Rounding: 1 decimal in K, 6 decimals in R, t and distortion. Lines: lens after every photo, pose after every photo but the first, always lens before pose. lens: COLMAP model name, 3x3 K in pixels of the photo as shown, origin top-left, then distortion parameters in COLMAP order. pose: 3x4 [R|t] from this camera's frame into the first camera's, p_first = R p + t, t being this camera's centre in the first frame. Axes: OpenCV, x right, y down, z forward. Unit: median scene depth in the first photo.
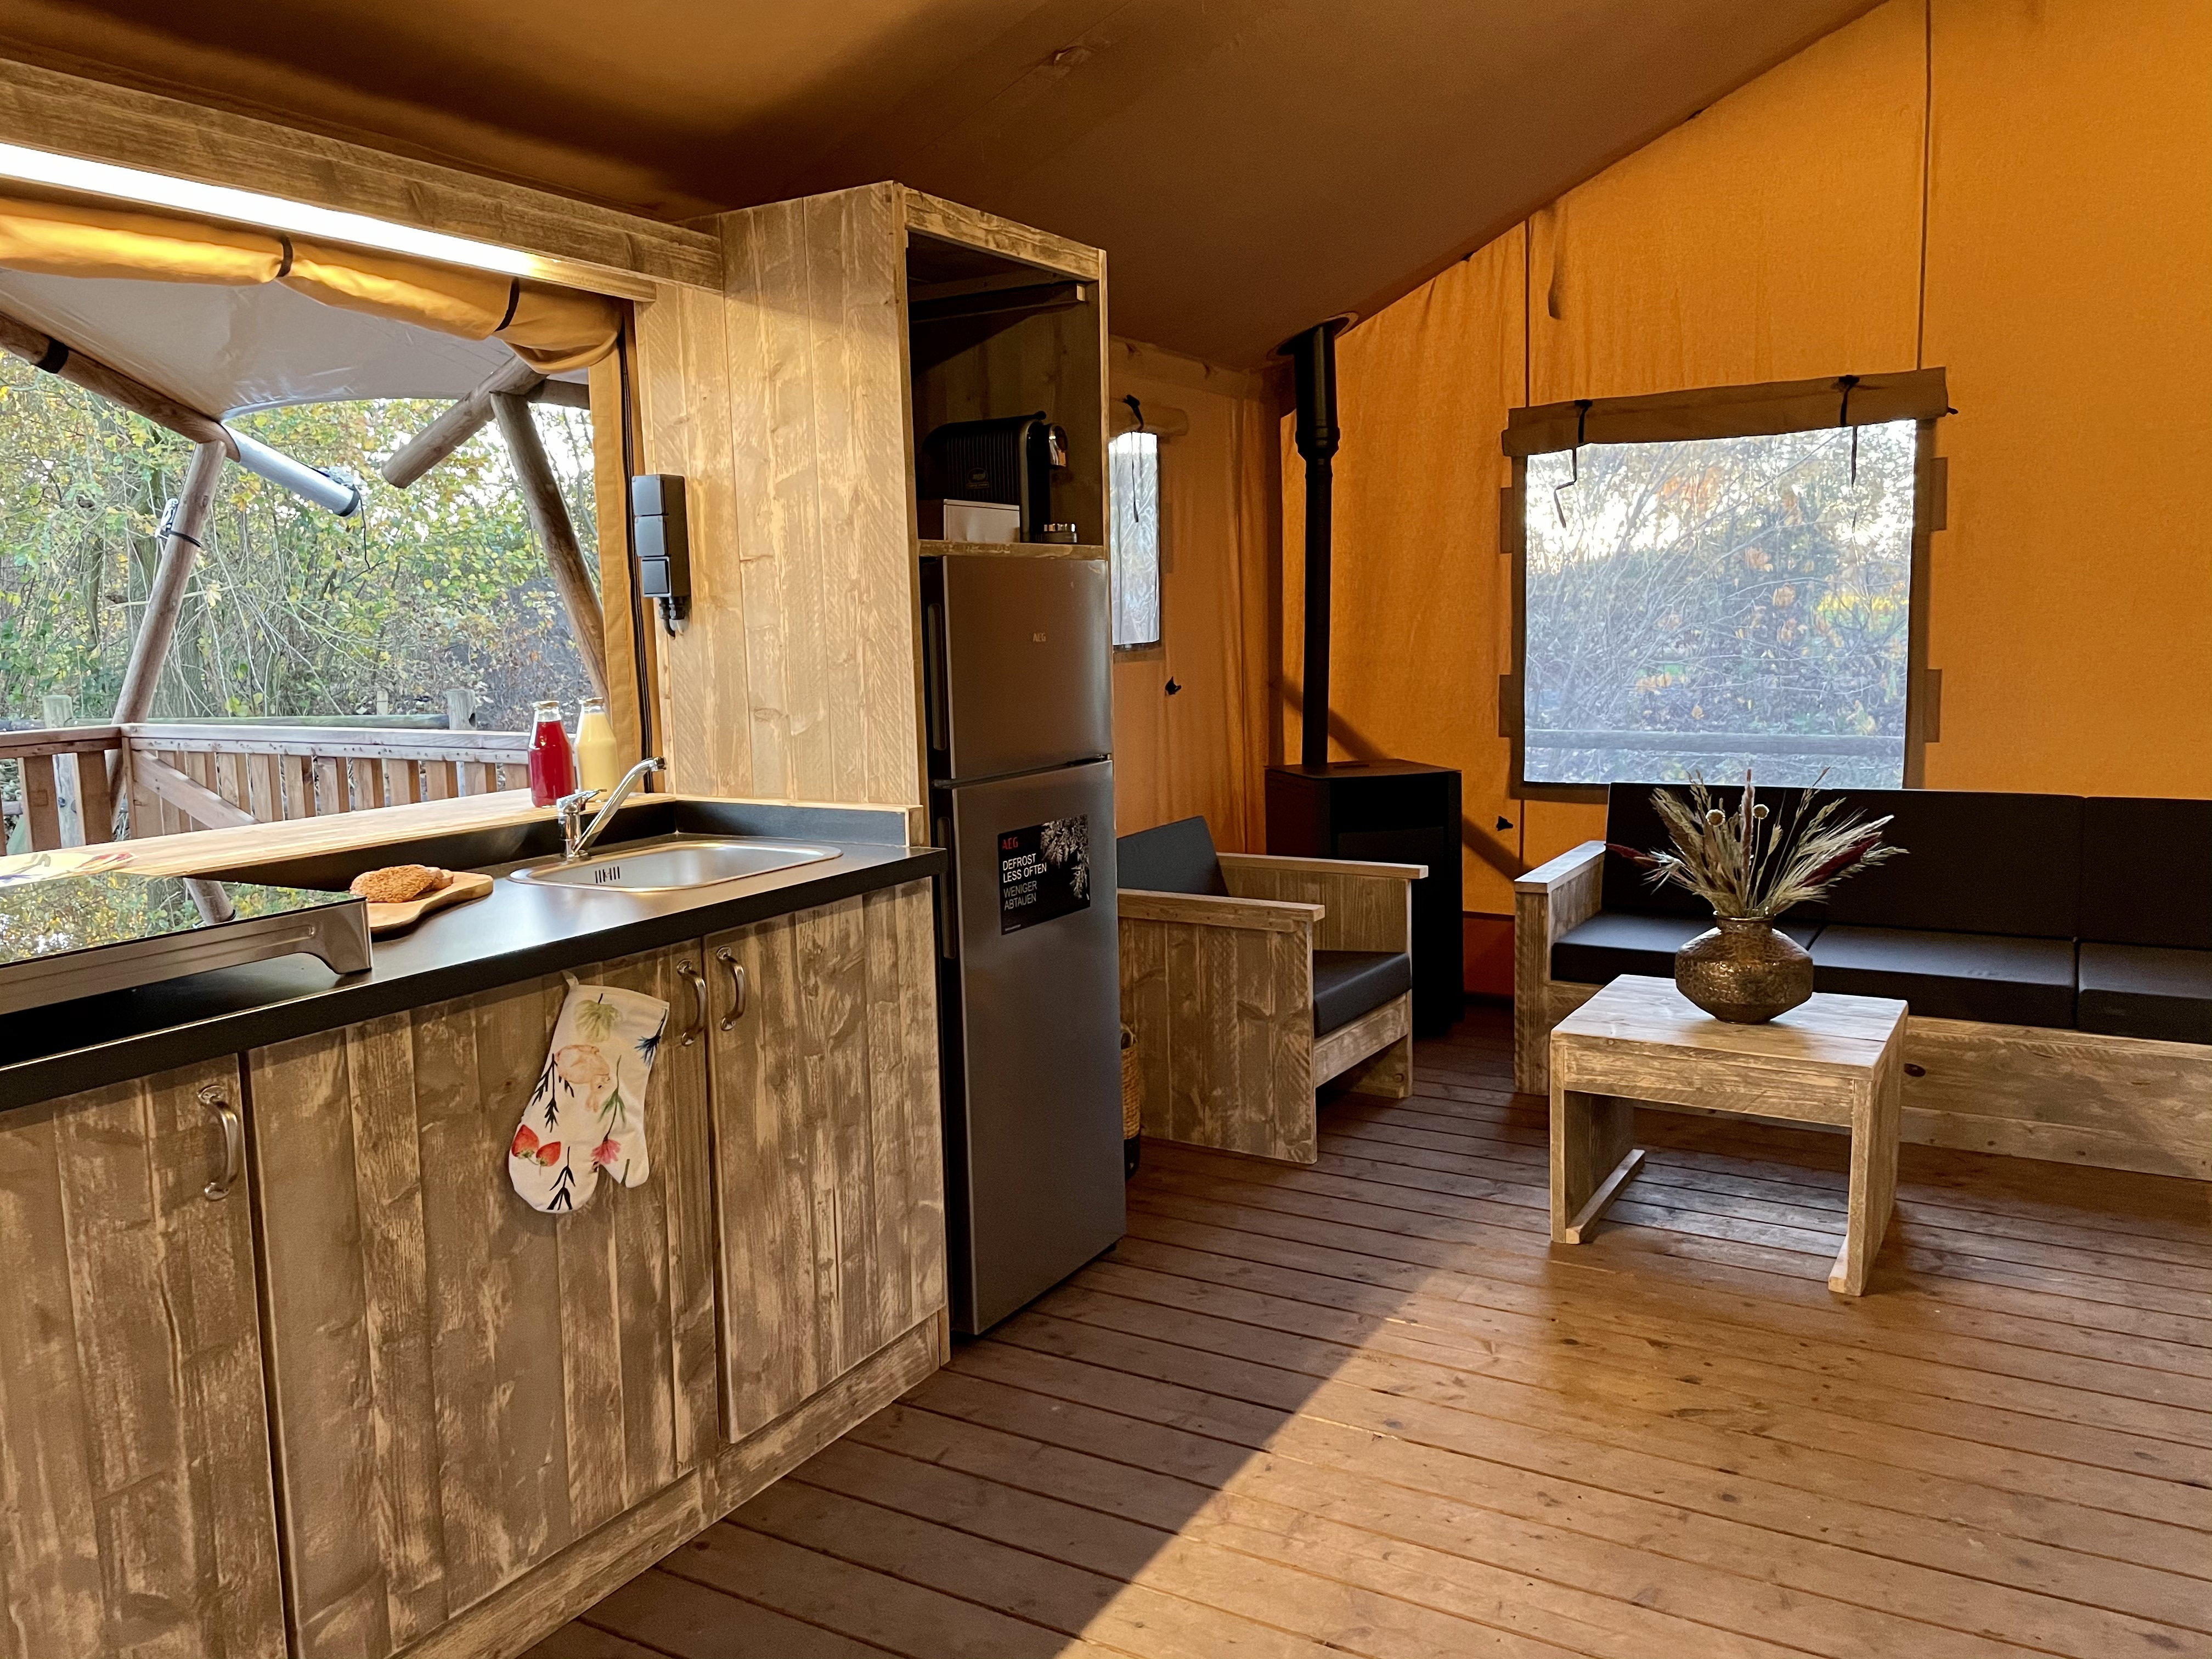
lens RADIAL K [[1679.8, 0, 1106.0], [0, 1679.8, 829.5], [0, 0, 1]] dist [0.111673, -0.172225]
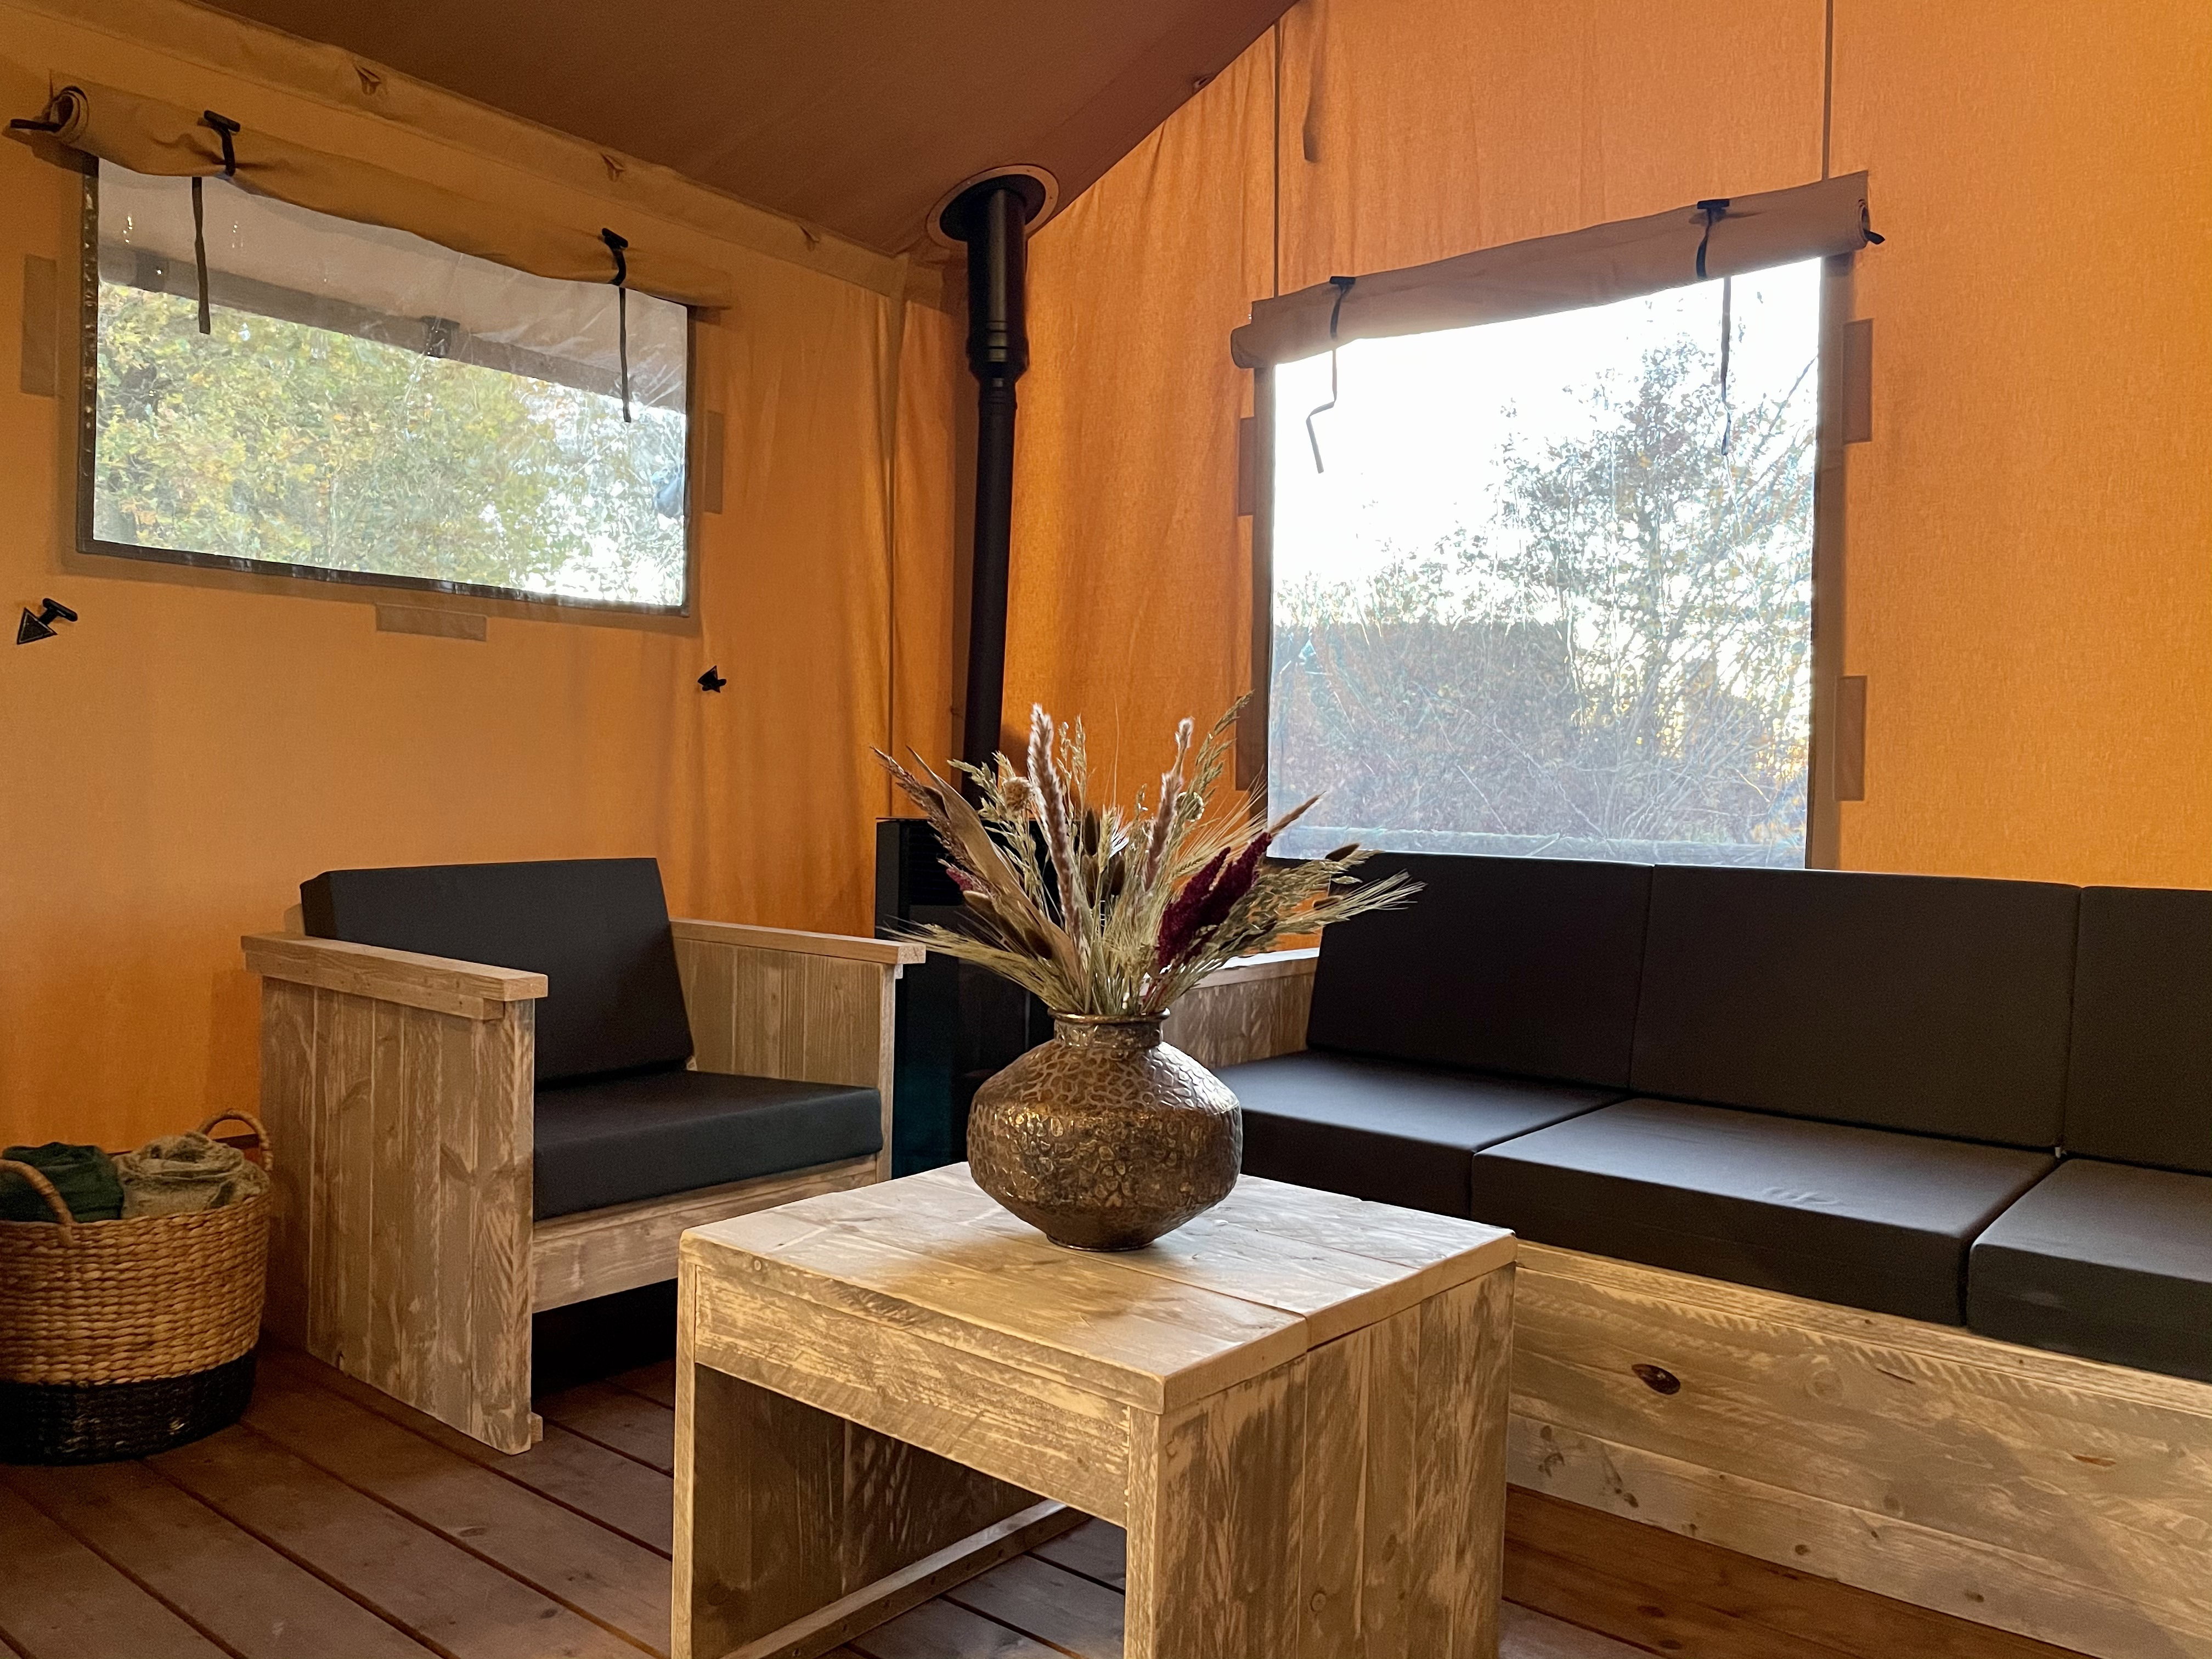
lens RADIAL K [[1689.7, 0, 1097.5], [0, 1689.7, 820.9], [0, 0, 1]] dist [0.084655, -0.122473]
pose [[0.986592, 0.047974, -0.155997, 0.362450], [-0.064783, 0.992411, -0.104515, 0.038436], [0.149799, 0.113220, 0.982213, 0.436539]]
